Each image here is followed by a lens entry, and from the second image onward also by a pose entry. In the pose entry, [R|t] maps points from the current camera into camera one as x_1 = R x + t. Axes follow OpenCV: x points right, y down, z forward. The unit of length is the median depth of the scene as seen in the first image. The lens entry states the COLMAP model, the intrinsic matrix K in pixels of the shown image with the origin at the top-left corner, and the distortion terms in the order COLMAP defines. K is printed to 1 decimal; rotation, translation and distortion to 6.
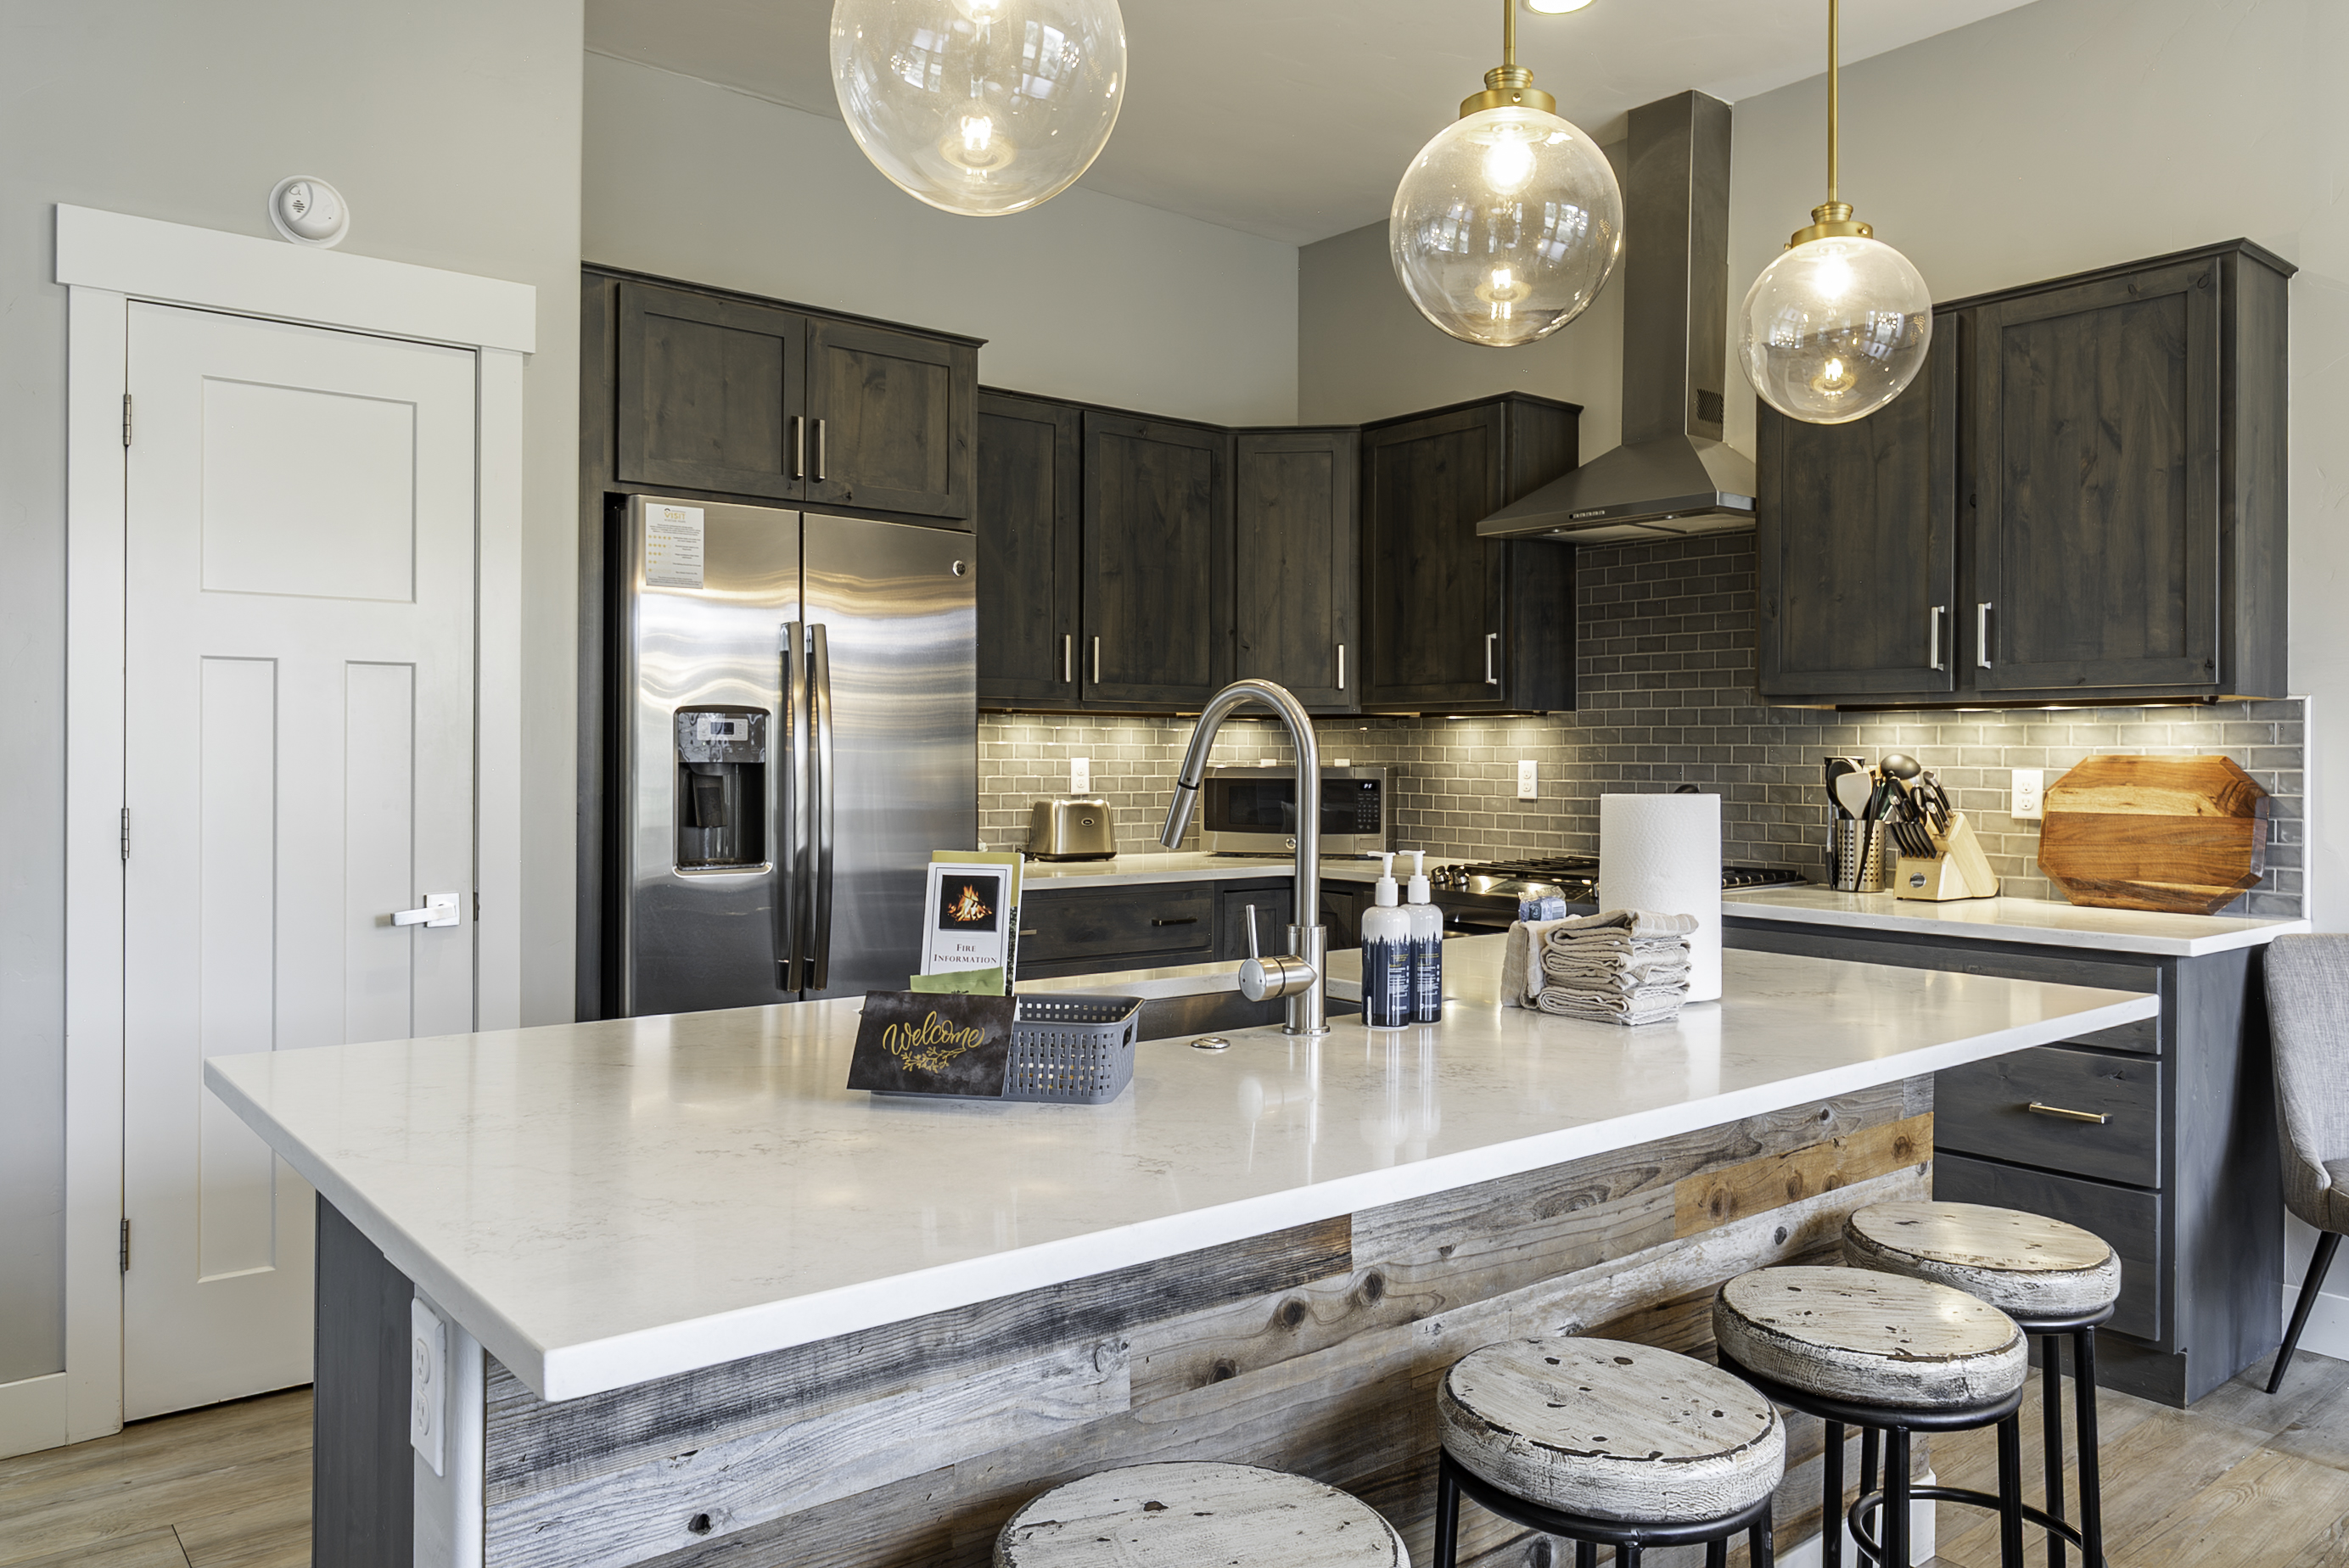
lens RADIAL K [[1626.4, 0, 1174.5], [0, 1626.4, 784.0], [0, 0, 1]] dist [-0.002984, -0.001637]
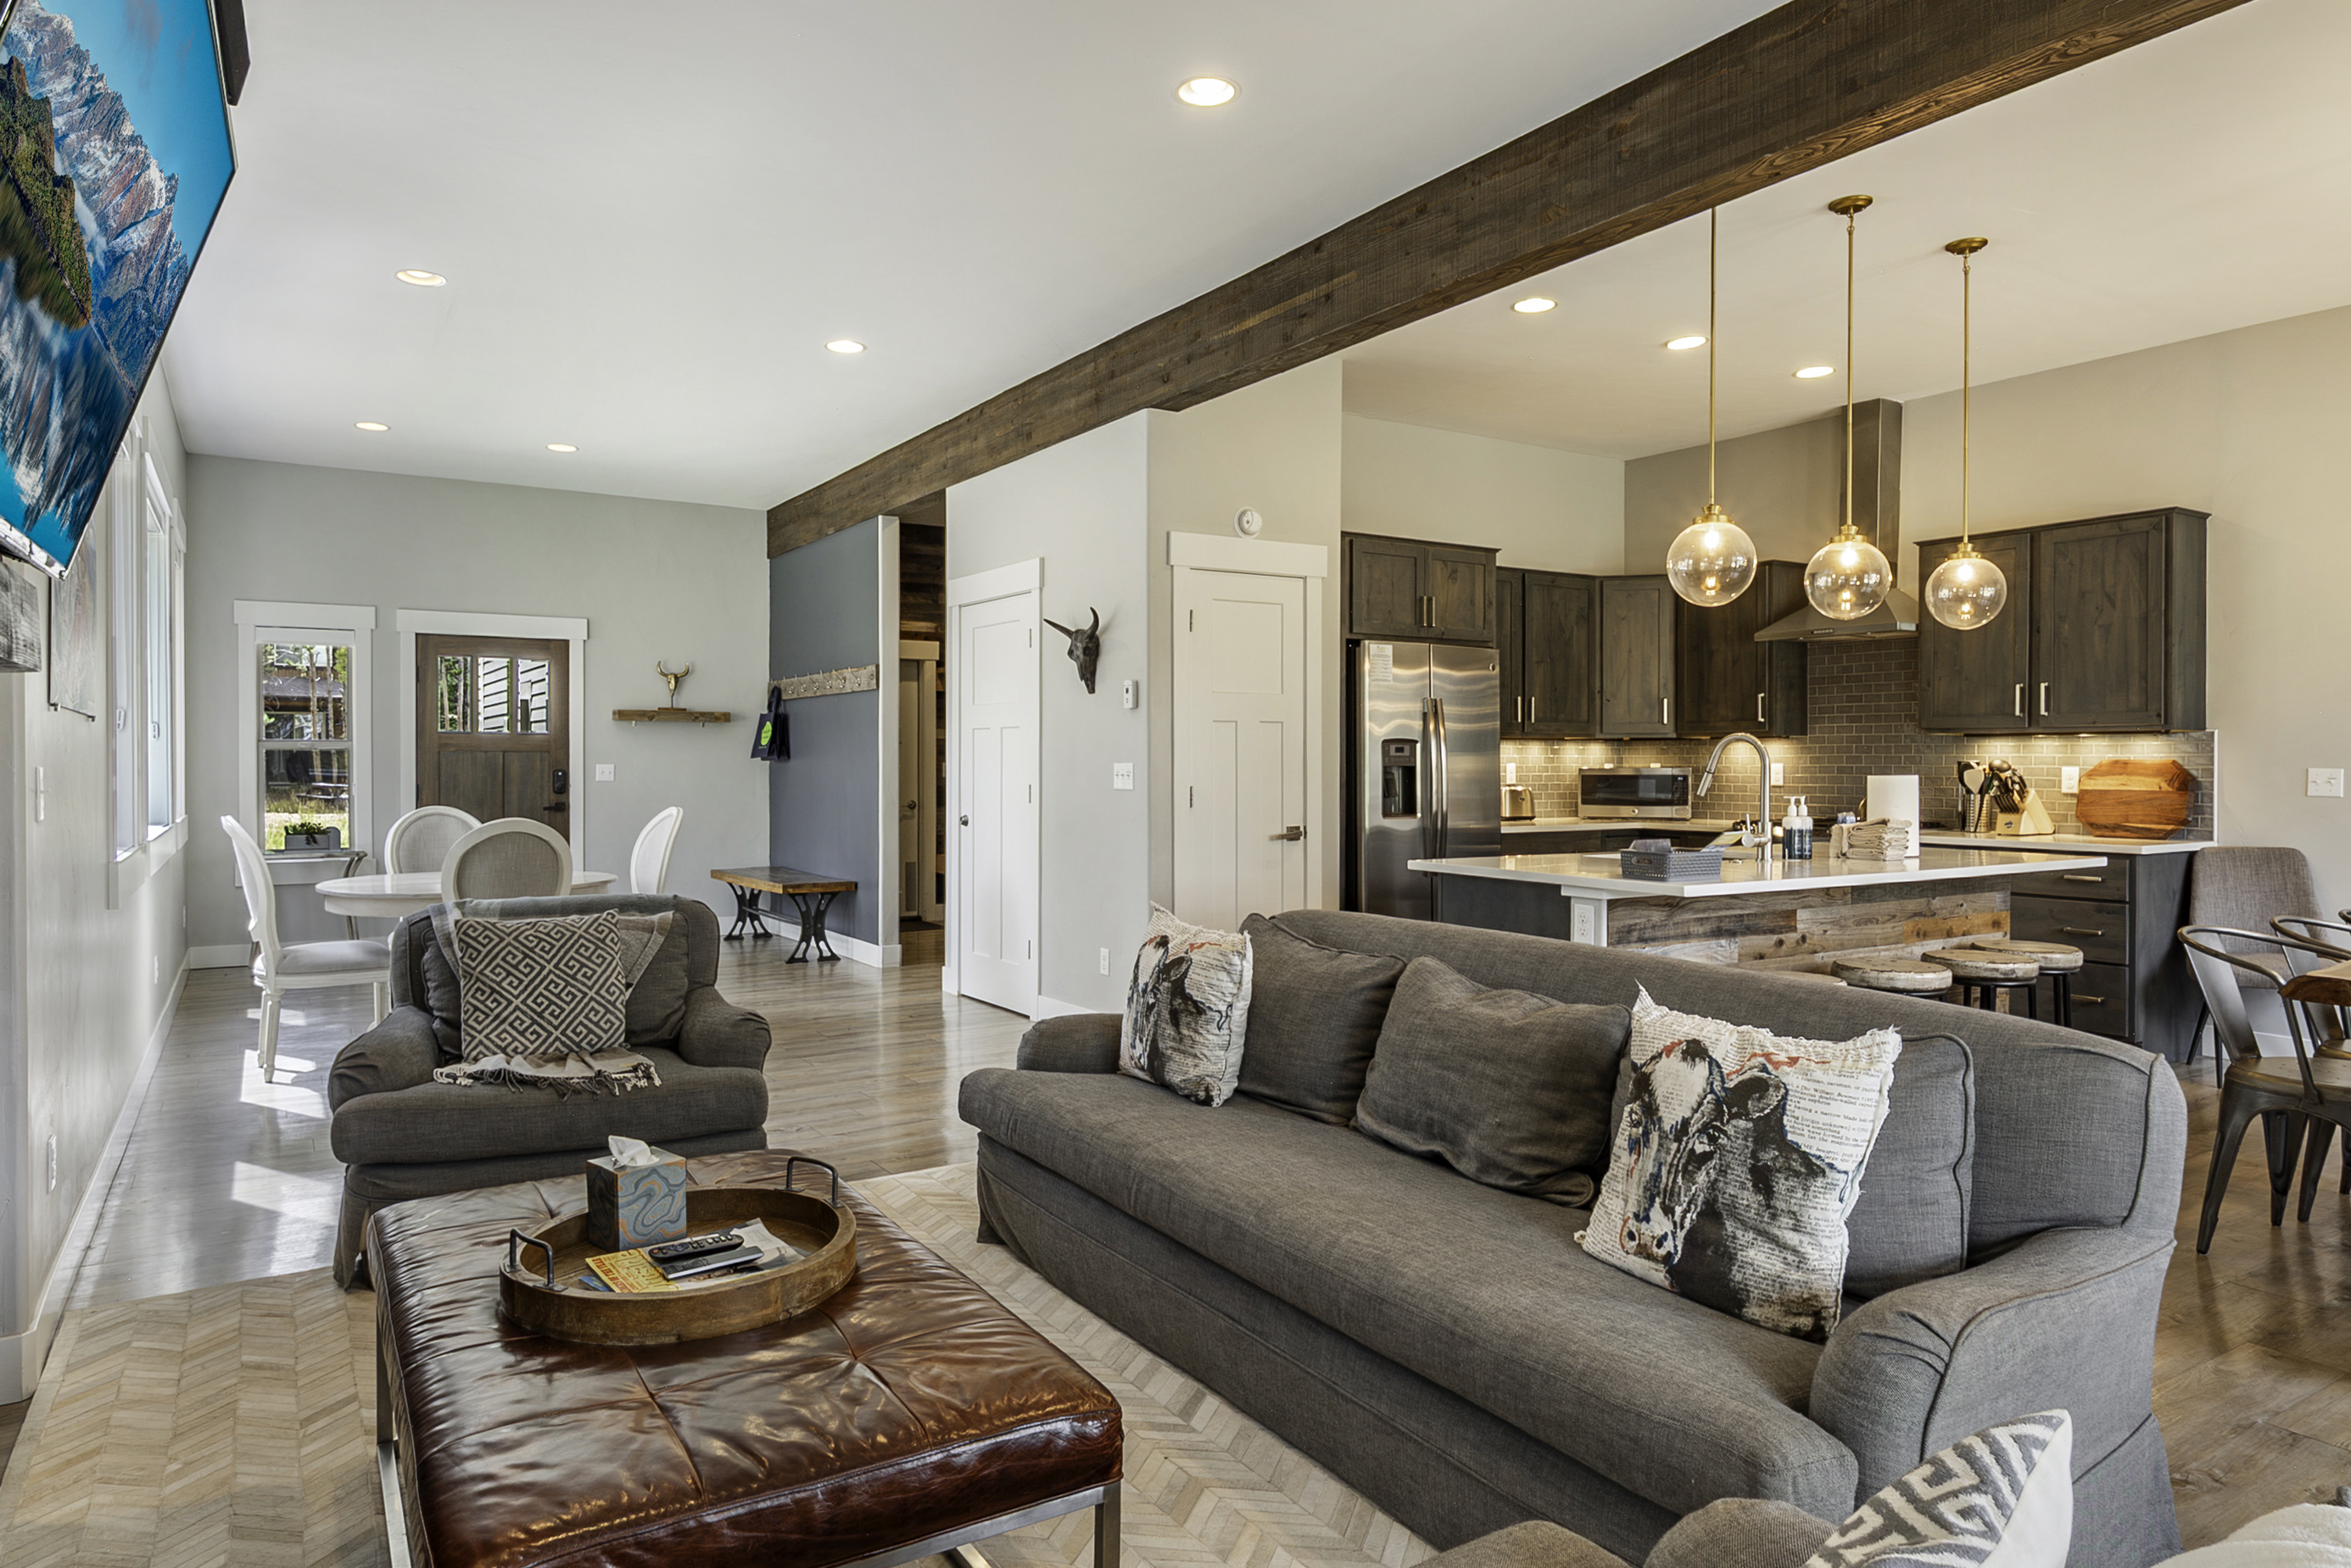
lens RADIAL K [[1404.4, 0, 1176.5], [0, 1404.4, 790.8], [0, 0, 1]] dist [0.001114, -0.000312]
pose [[0.992828, -0.001533, -0.119539, -0.326129], [0.001810, 0.999996, 0.002208, 0.013550], [0.119535, -0.002408, 0.992827, -0.777596]]
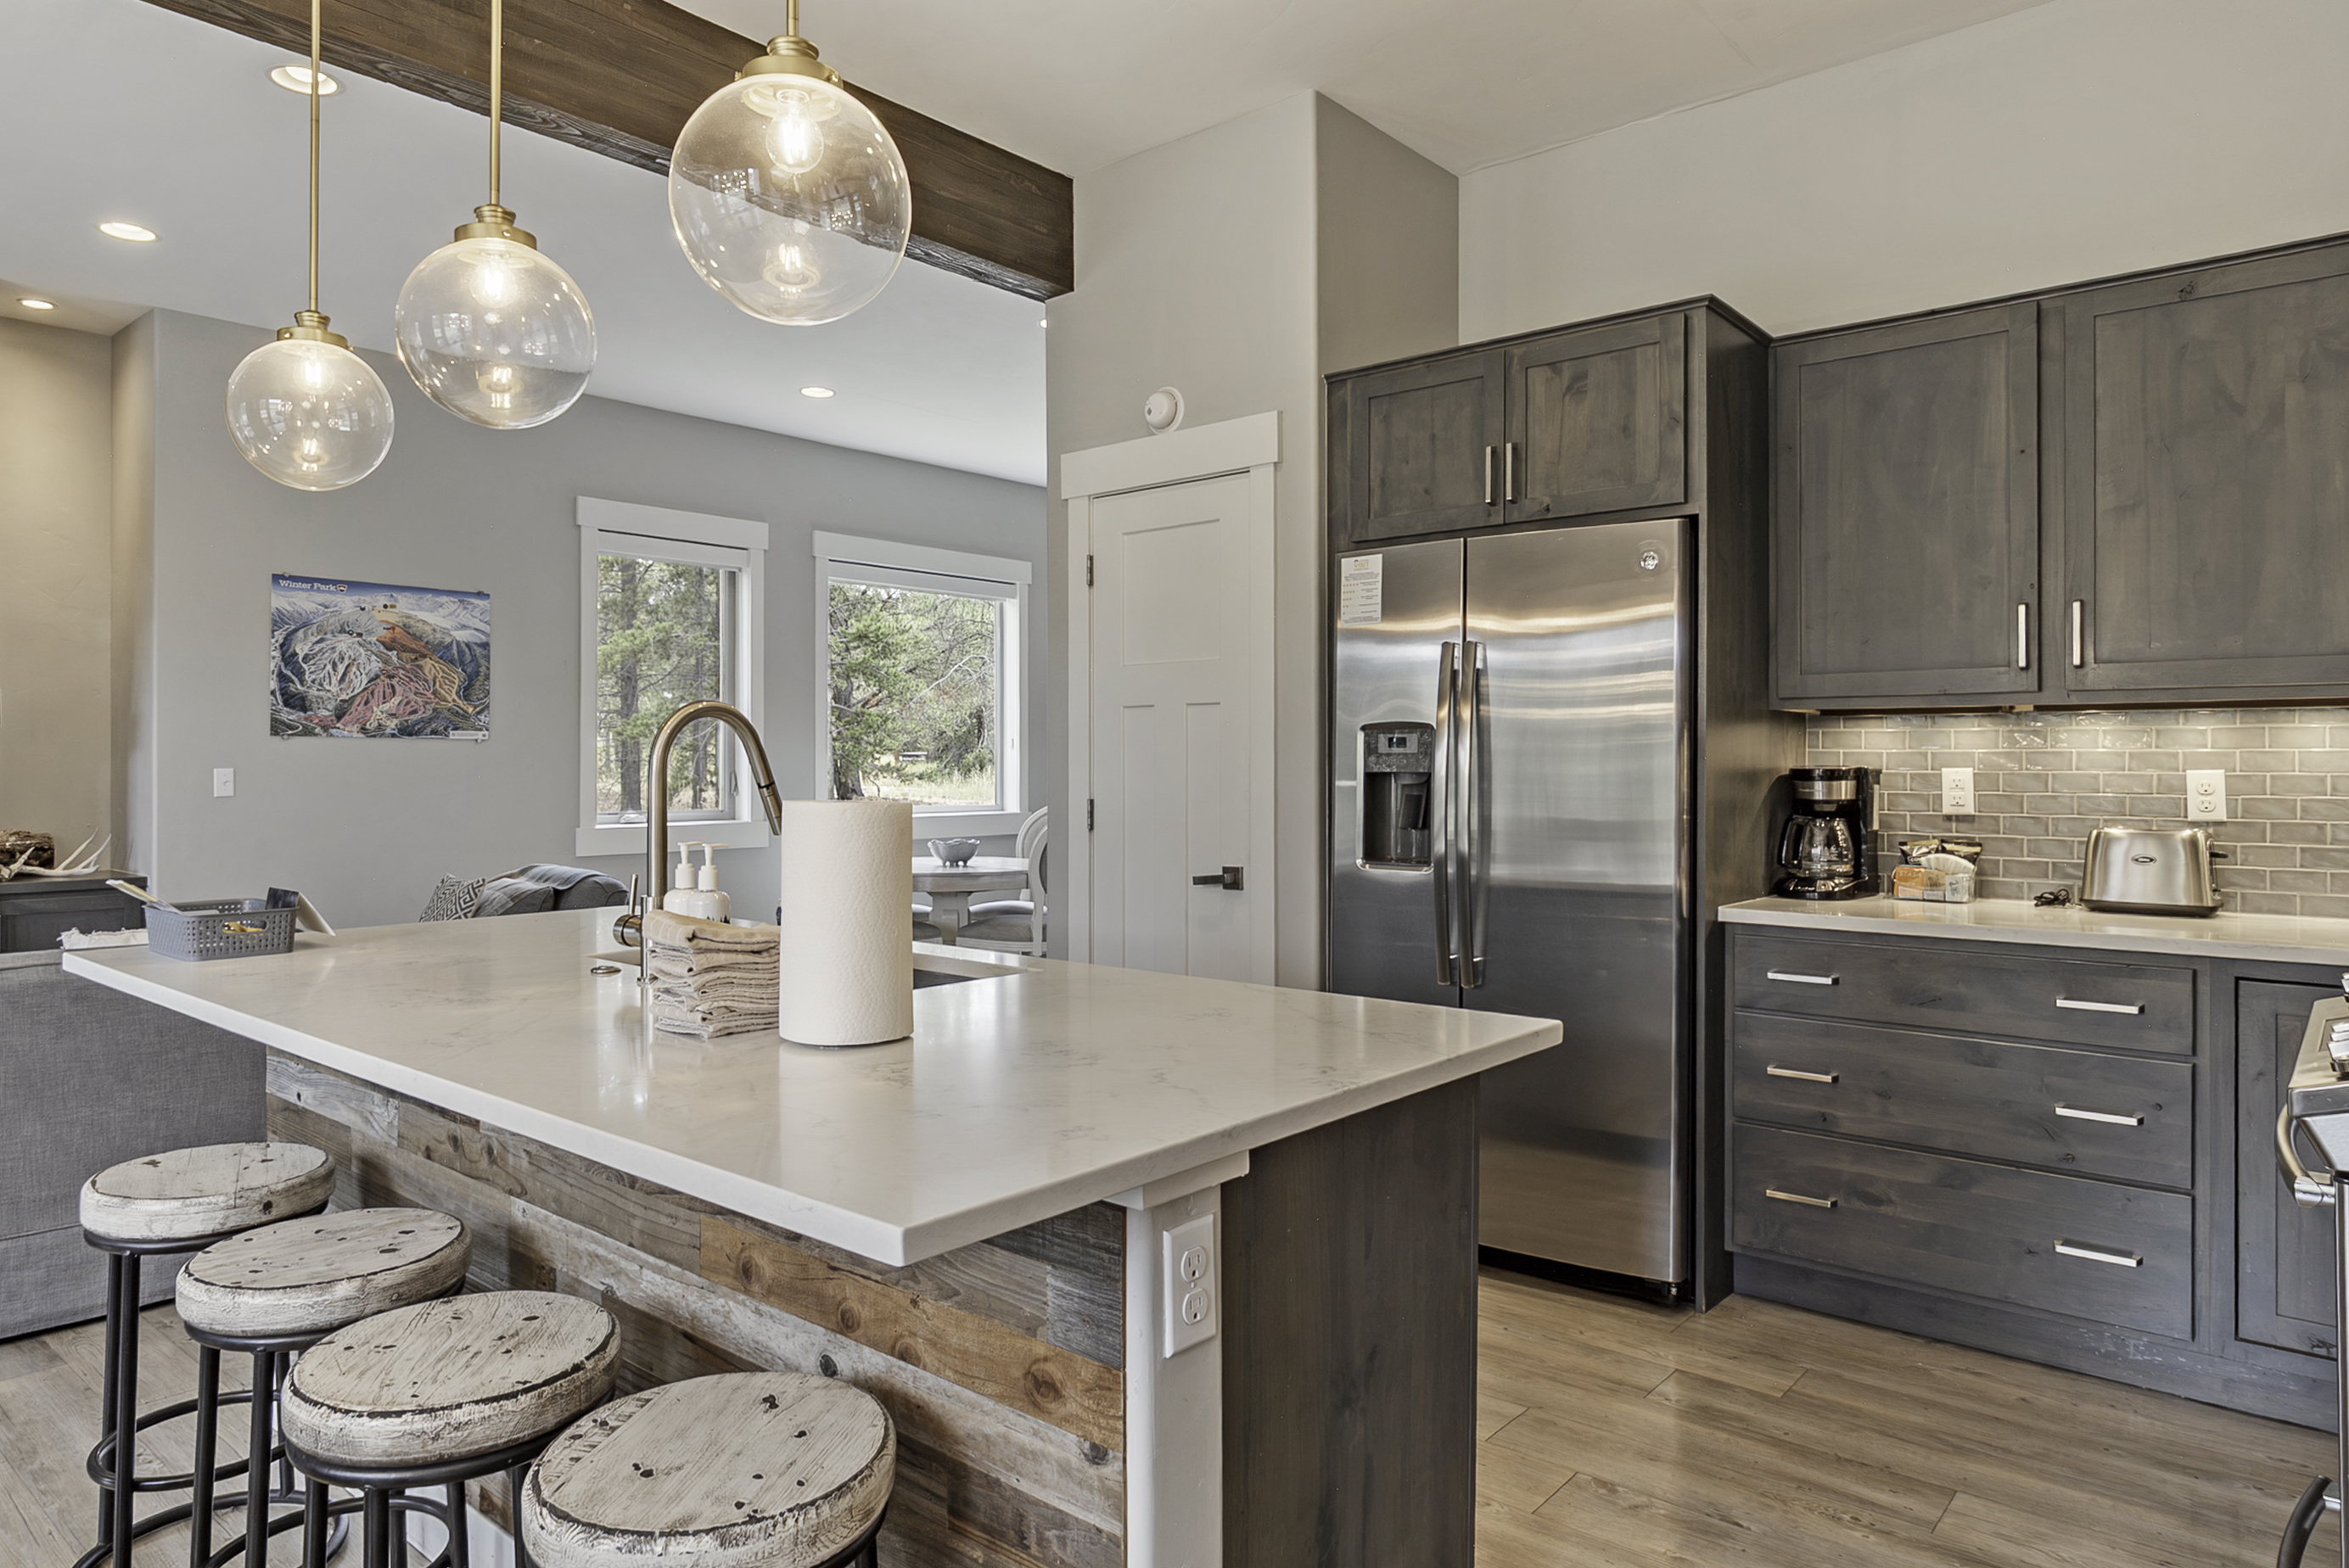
lens RADIAL K [[1459.7, 0, 1174.5], [0, 1459.7, 784.0], [0, 0, 1]] dist [-0.000291, 0.000811]
pose [[0.174772, 0.009528, -0.984563, 0.666217], [-0.017040, 0.999833, 0.006651, -0.008573], [0.984461, 0.015614, 0.174906, 0.628214]]
